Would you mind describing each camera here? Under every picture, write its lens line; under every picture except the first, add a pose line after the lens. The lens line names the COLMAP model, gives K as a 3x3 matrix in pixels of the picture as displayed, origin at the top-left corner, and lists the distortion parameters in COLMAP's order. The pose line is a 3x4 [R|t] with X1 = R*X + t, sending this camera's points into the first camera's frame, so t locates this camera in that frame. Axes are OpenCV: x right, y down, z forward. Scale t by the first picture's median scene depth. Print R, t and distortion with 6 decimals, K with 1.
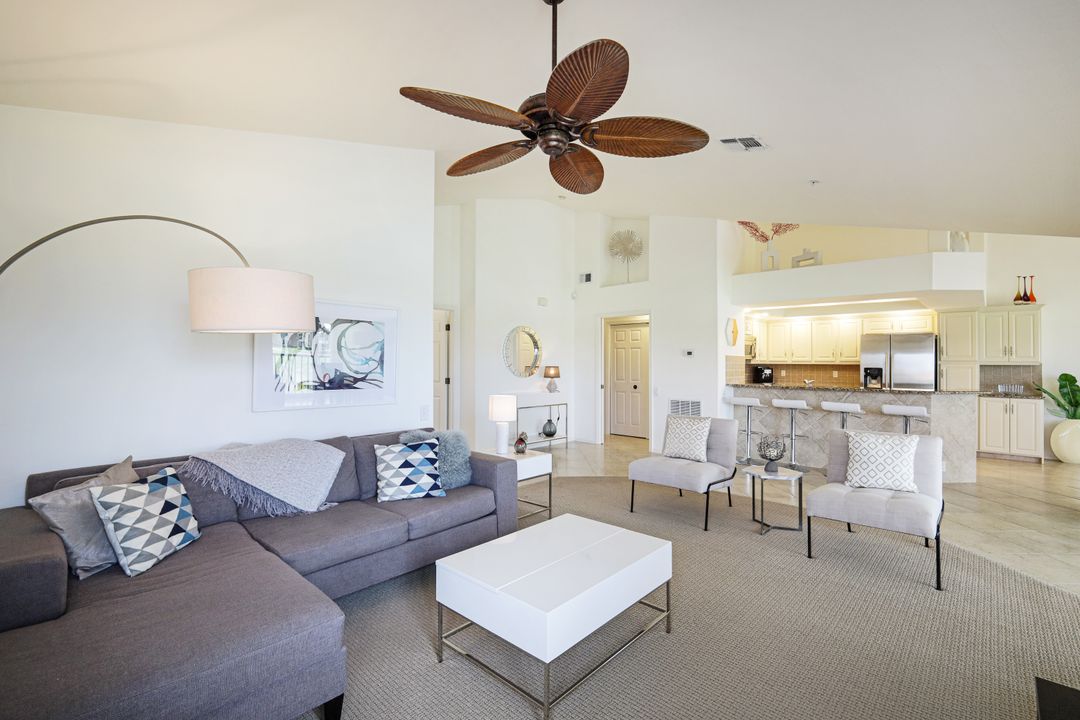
lens RADIAL K [[483.2, 0, 534.3], [0, 483.2, 365.3], [0, 0, 1]] dist [0.007817, -0.000402]
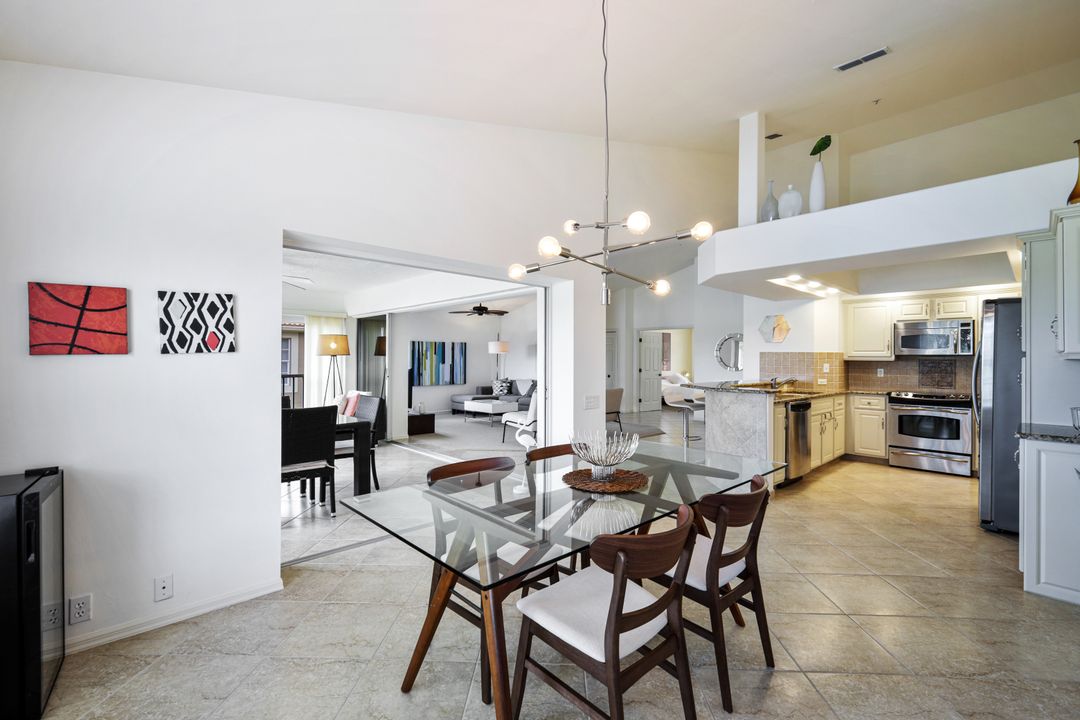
lens RADIAL K [[483.2, 0, 534.3], [0, 483.2, 357.6], [0, 0, 1]] dist [0.007817, -0.000402]
pose [[-0.071233, -0.007508, -0.997431, 1.383692], [-0.009971, 0.999927, -0.006815, 0.002362], [0.997410, 0.009460, -0.071302, 0.583087]]
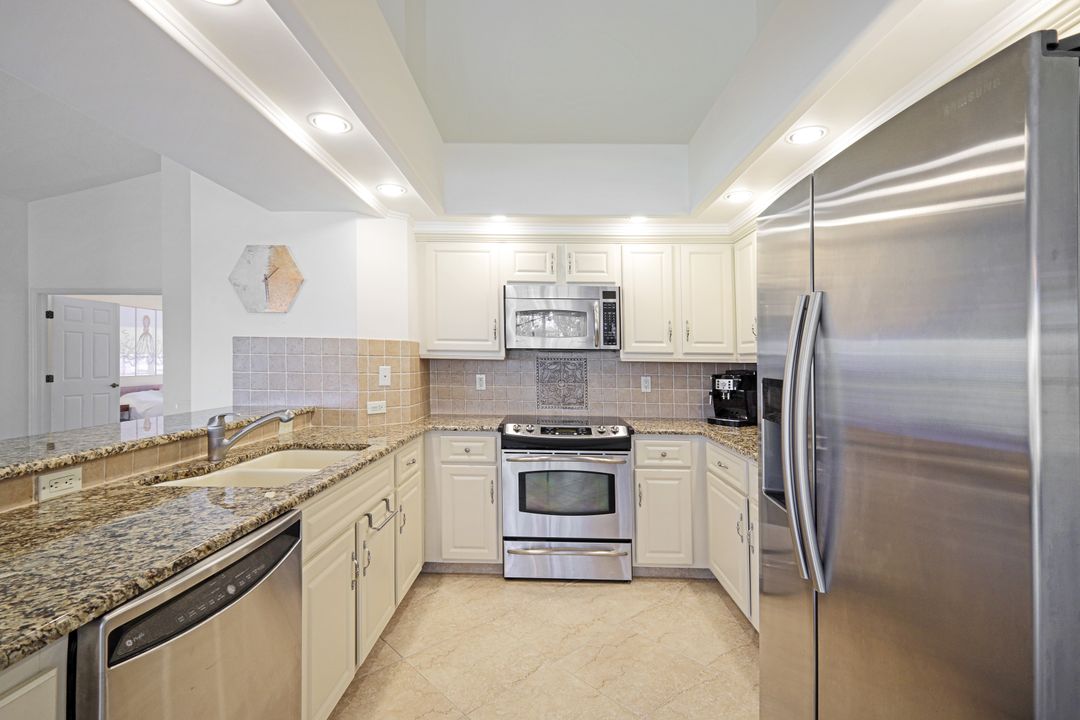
lens RADIAL K [[483.2, 0, 542.4], [0, 483.2, 375.8], [0, 0, 1]] dist [0.007817, -0.000402]
pose [[0.672205, 0.025825, -0.739914, 0.849124], [-0.009720, 0.999613, 0.026058, -0.001076], [0.740301, -0.010324, 0.672196, 0.876603]]
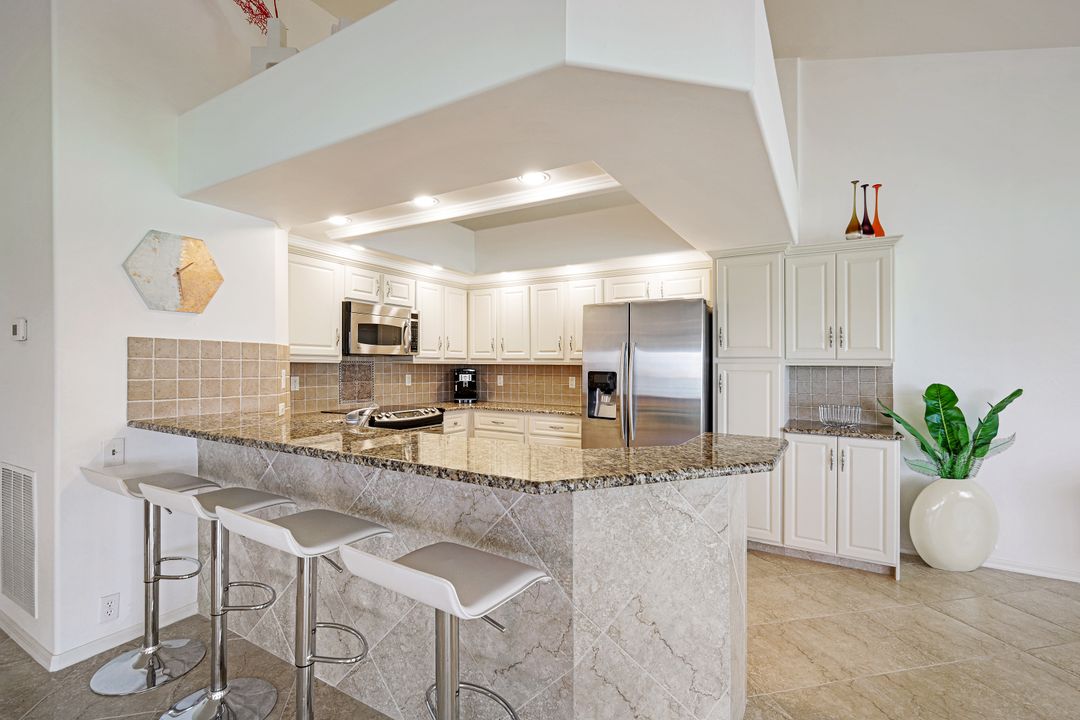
lens RADIAL K [[483.2, 0, 522.6], [0, 483.2, 367.5], [0, 0, 1]] dist [0.007817, -0.000402]
pose [[0.982484, -0.000576, 0.186344, 0.596257], [-0.000210, 0.999991, 0.004199, -0.001174], [-0.186345, -0.004165, 0.982476, 0.602392]]
